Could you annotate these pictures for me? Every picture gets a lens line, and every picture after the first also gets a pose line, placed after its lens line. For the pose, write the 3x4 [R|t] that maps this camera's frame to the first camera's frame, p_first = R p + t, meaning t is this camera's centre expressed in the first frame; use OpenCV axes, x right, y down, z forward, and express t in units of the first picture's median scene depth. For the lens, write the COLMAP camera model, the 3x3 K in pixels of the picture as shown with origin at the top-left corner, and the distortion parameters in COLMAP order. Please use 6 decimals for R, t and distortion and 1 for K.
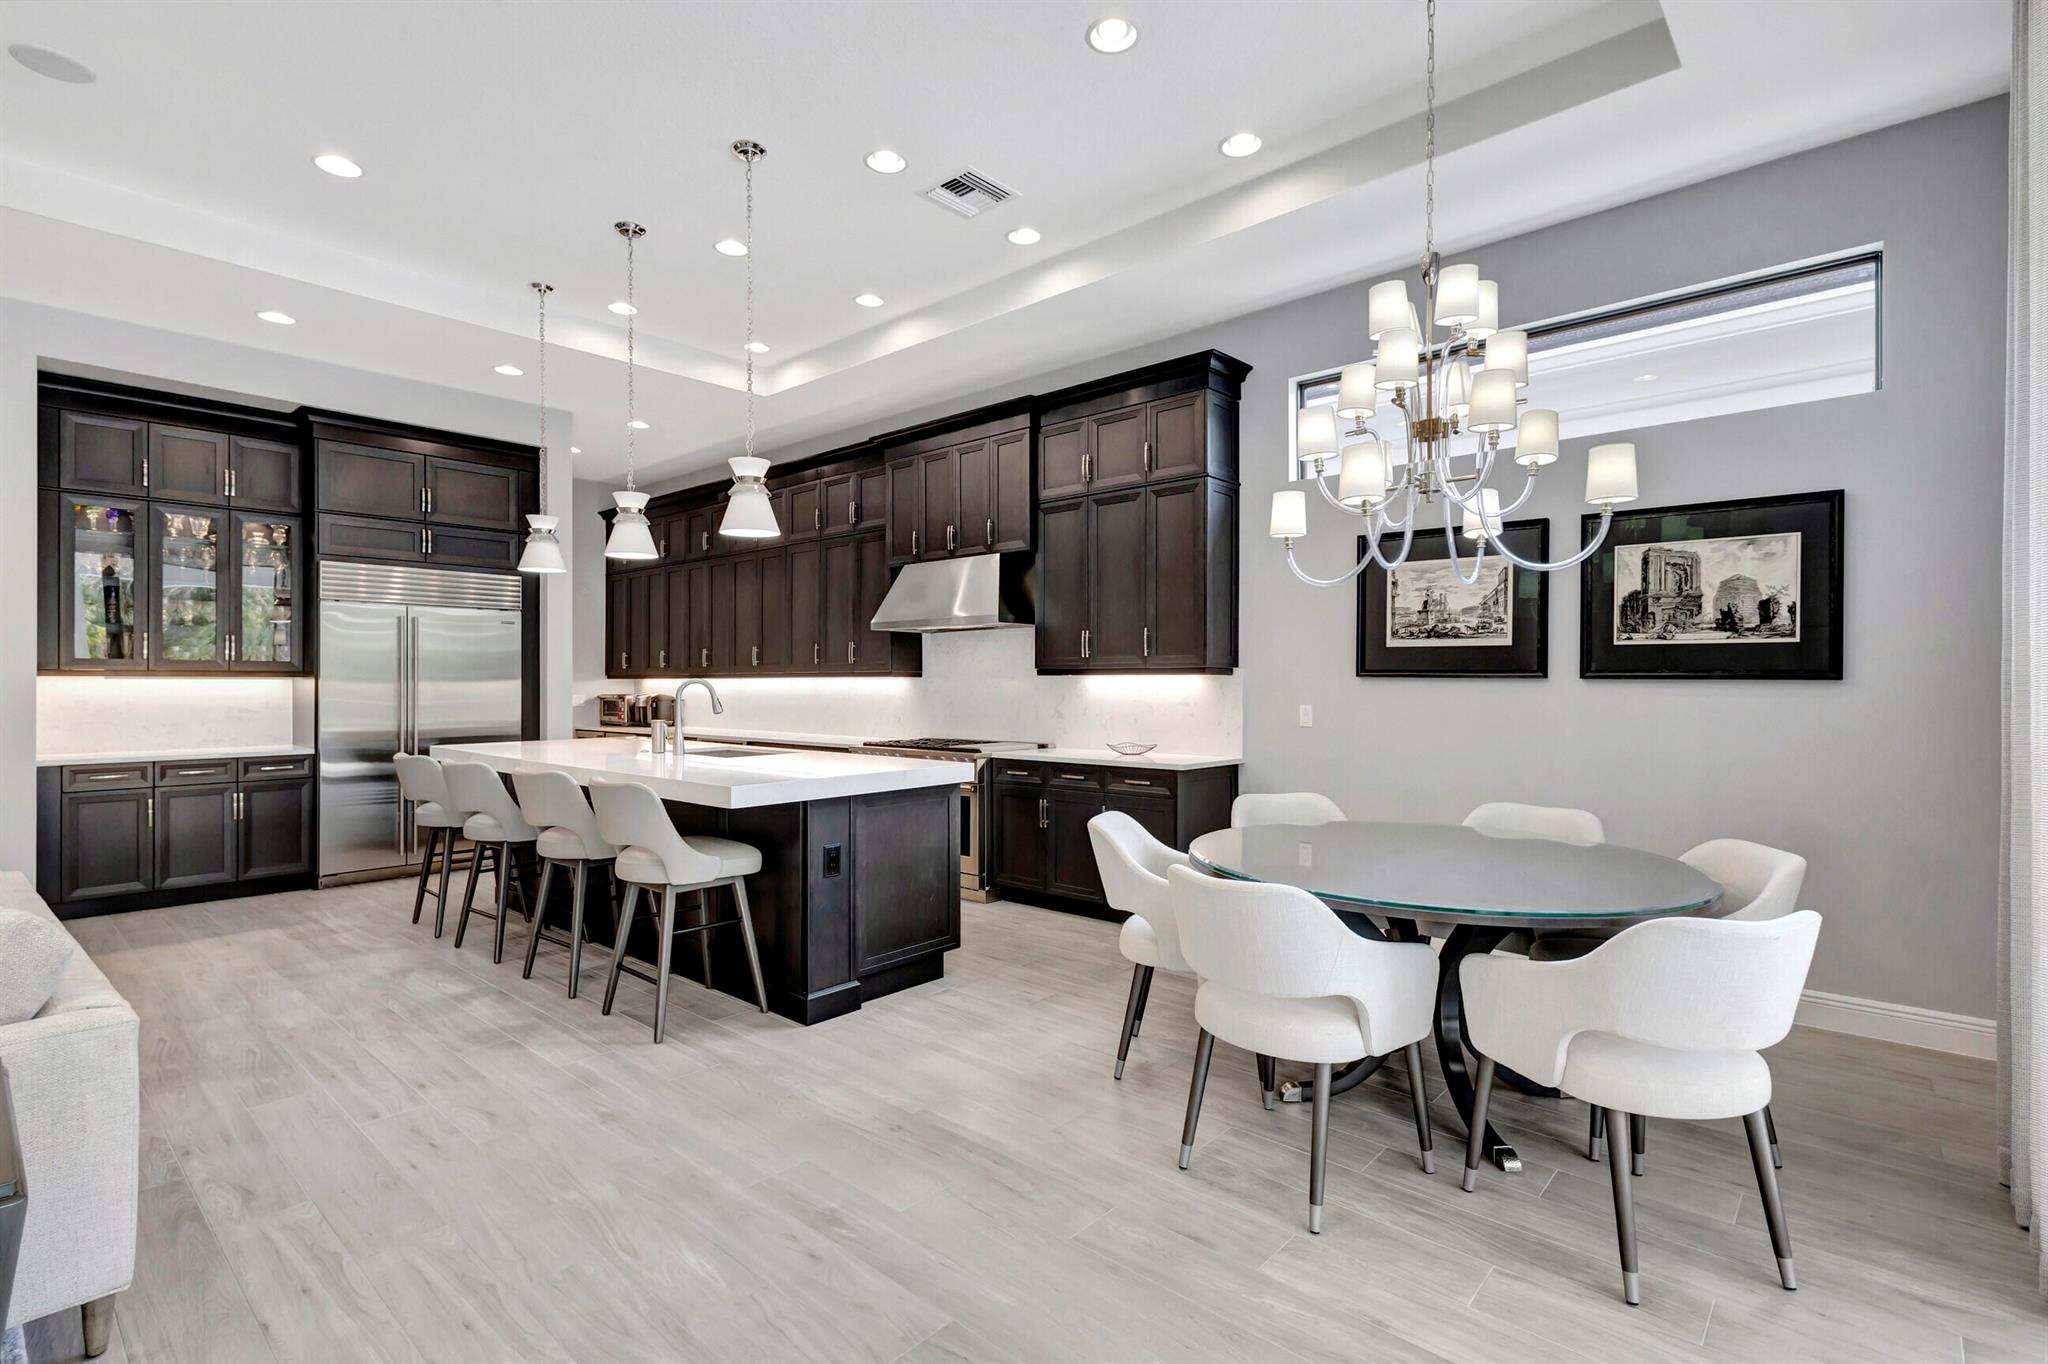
lens RADIAL K [[956.5, 0, 1022.5], [0, 956.5, 676.4], [0, 0, 1]] dist [0.013911, -0.004132]
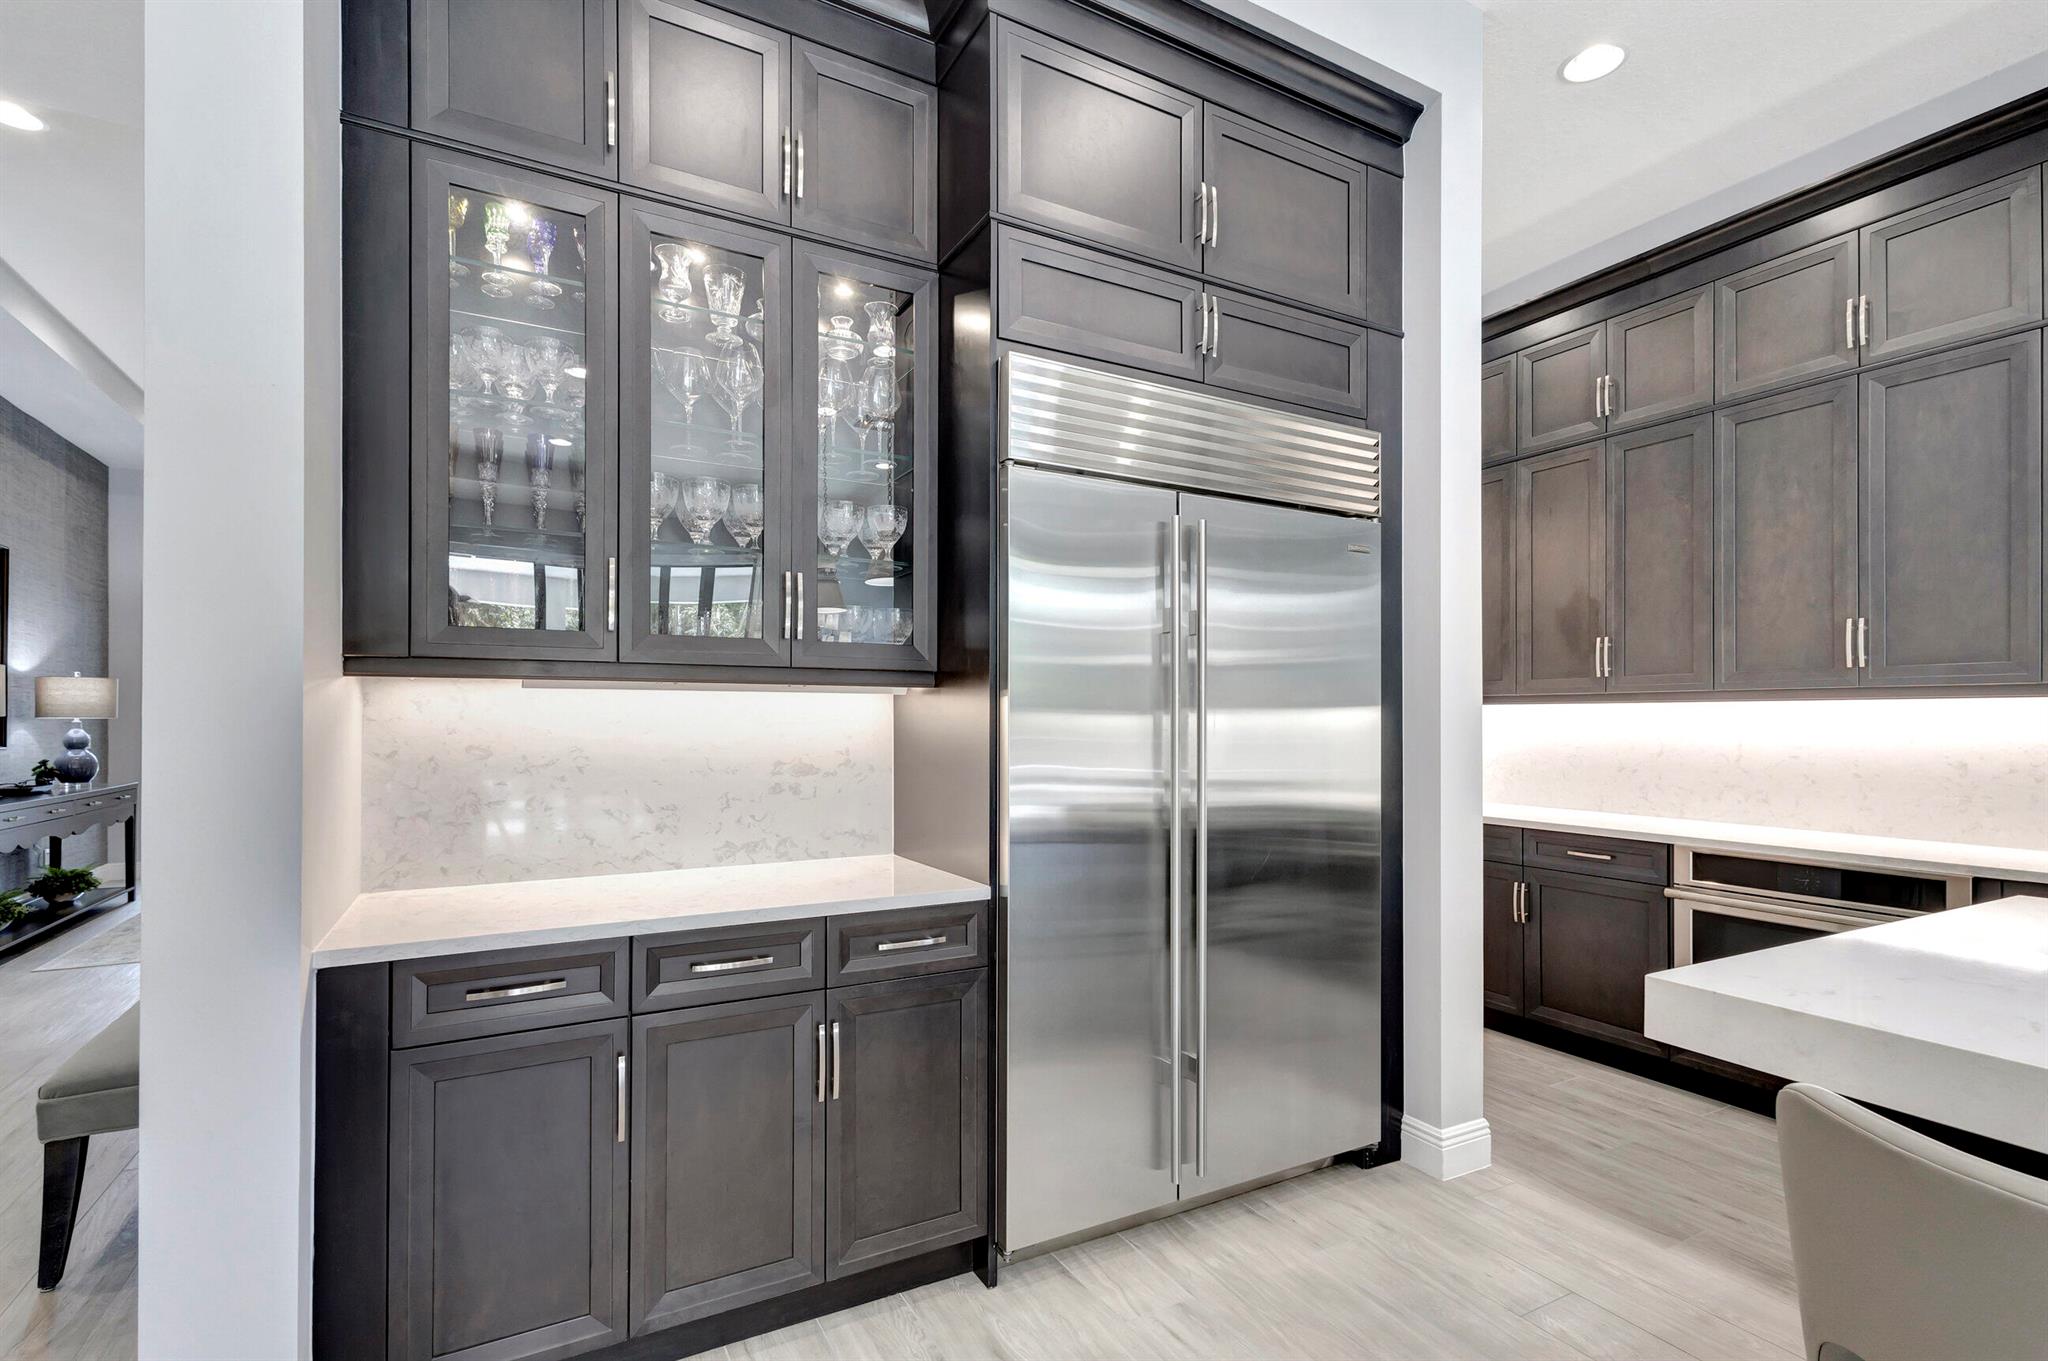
lens RADIAL K [[956.5, 0, 1024.9], [0, 956.5, 714.9], [0, 0, 1]] dist [0.013911, -0.004132]
pose [[0.941308, 0.001792, -0.337543, -0.634283], [-0.001986, 0.999998, -0.000230, 0.012604], [0.337542, 0.000887, 0.941310, 0.705200]]
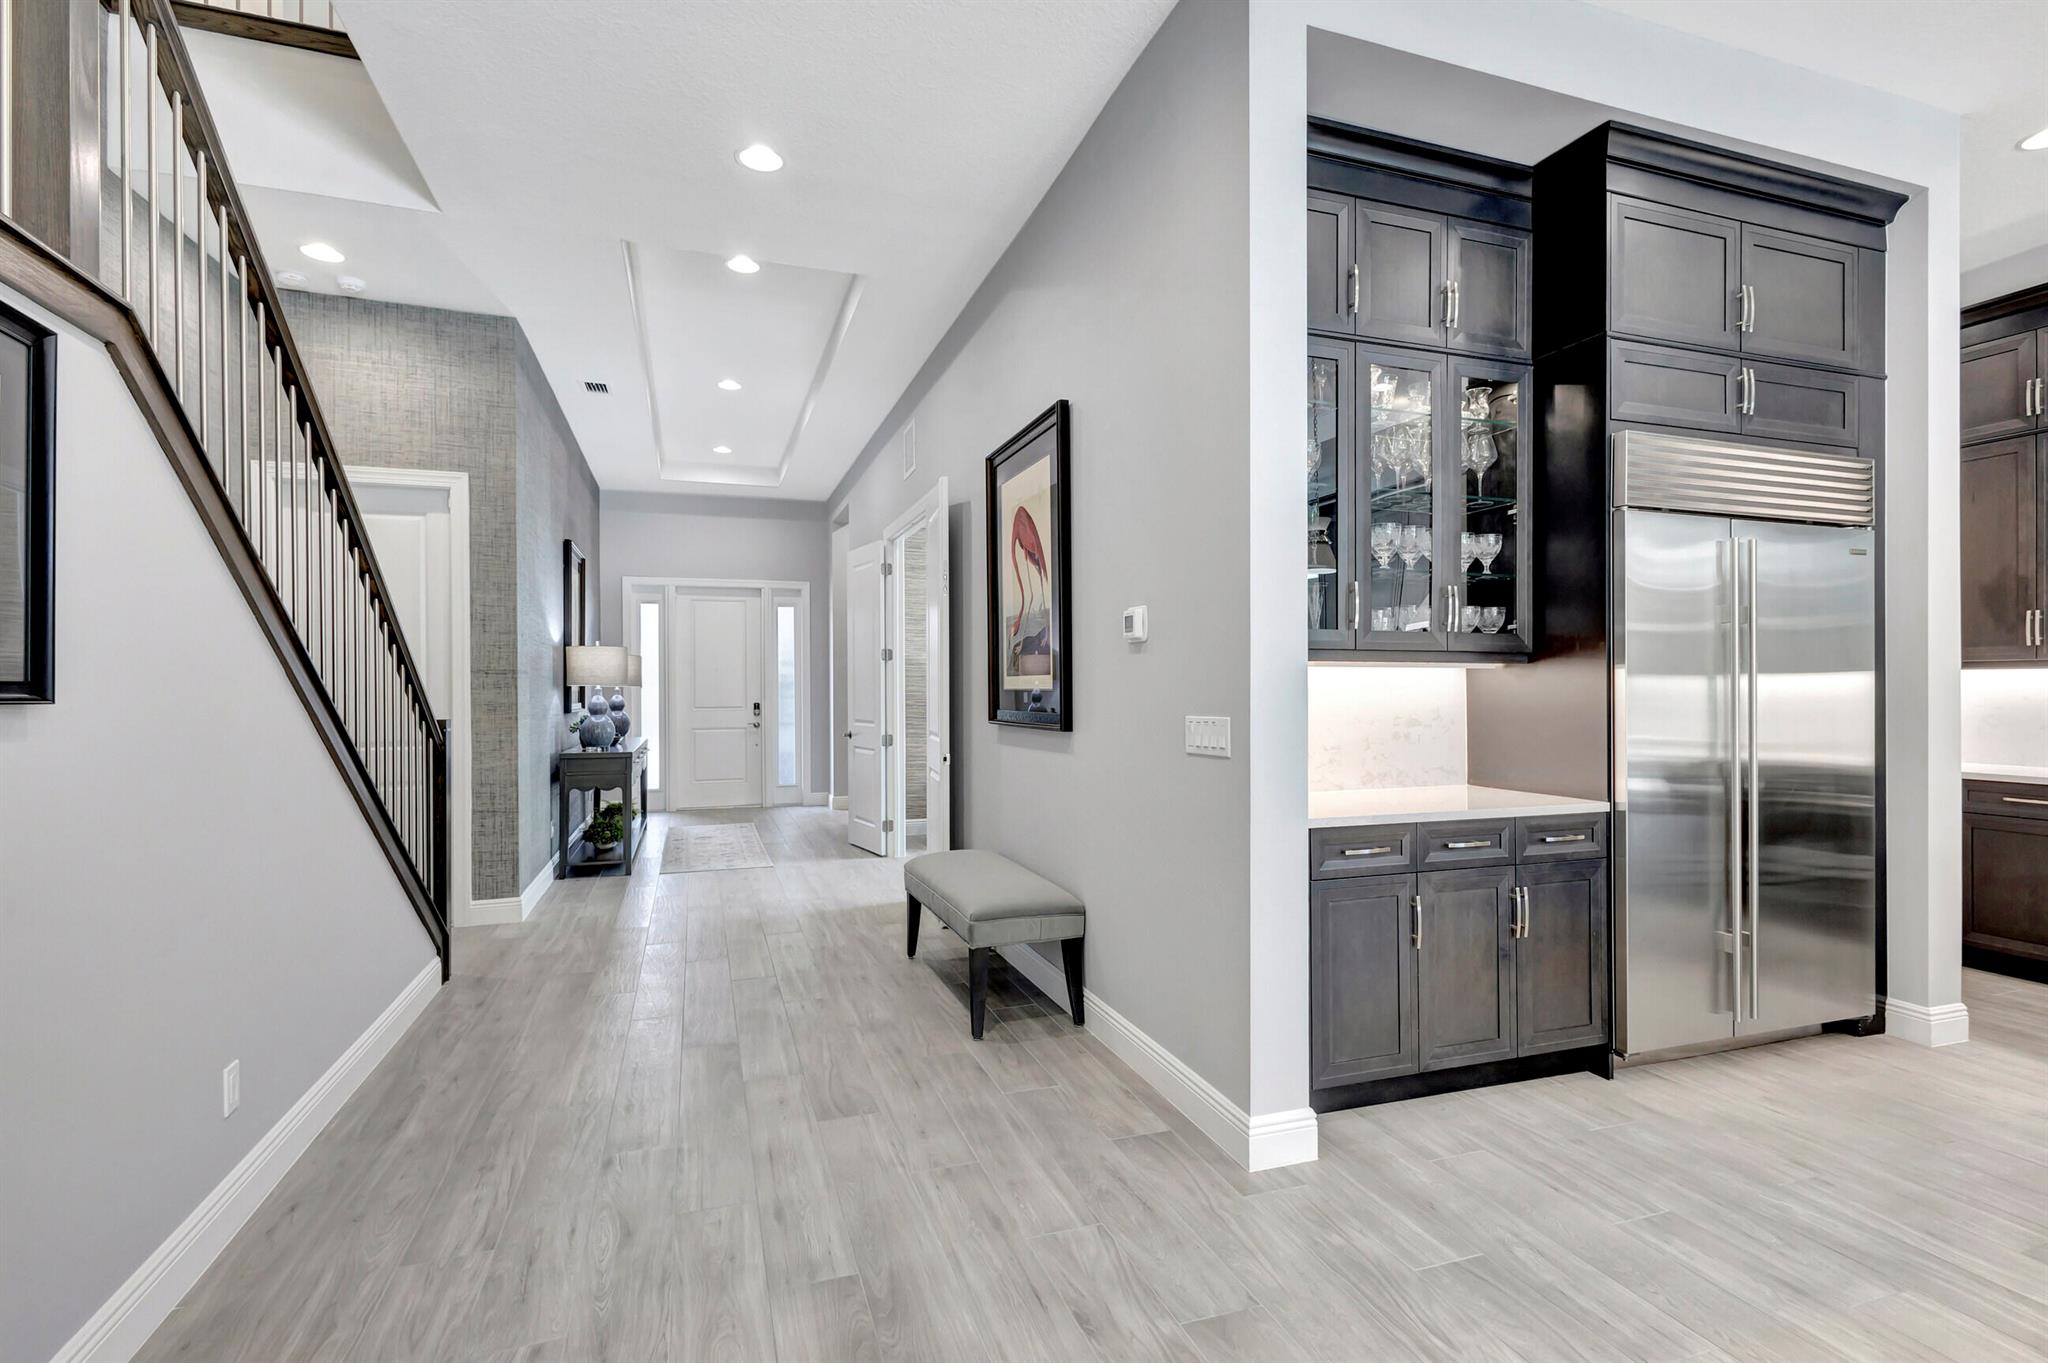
lens RADIAL K [[956.5, 0, 1033.8], [0, 956.5, 688.6], [0, 0, 1]] dist [0.013911, -0.004132]
pose [[0.869734, 0.000081, -0.493521, -0.786152], [0.003891, 0.999968, 0.007021, 0.010778], [0.493505, -0.008027, 0.869706, 0.426721]]
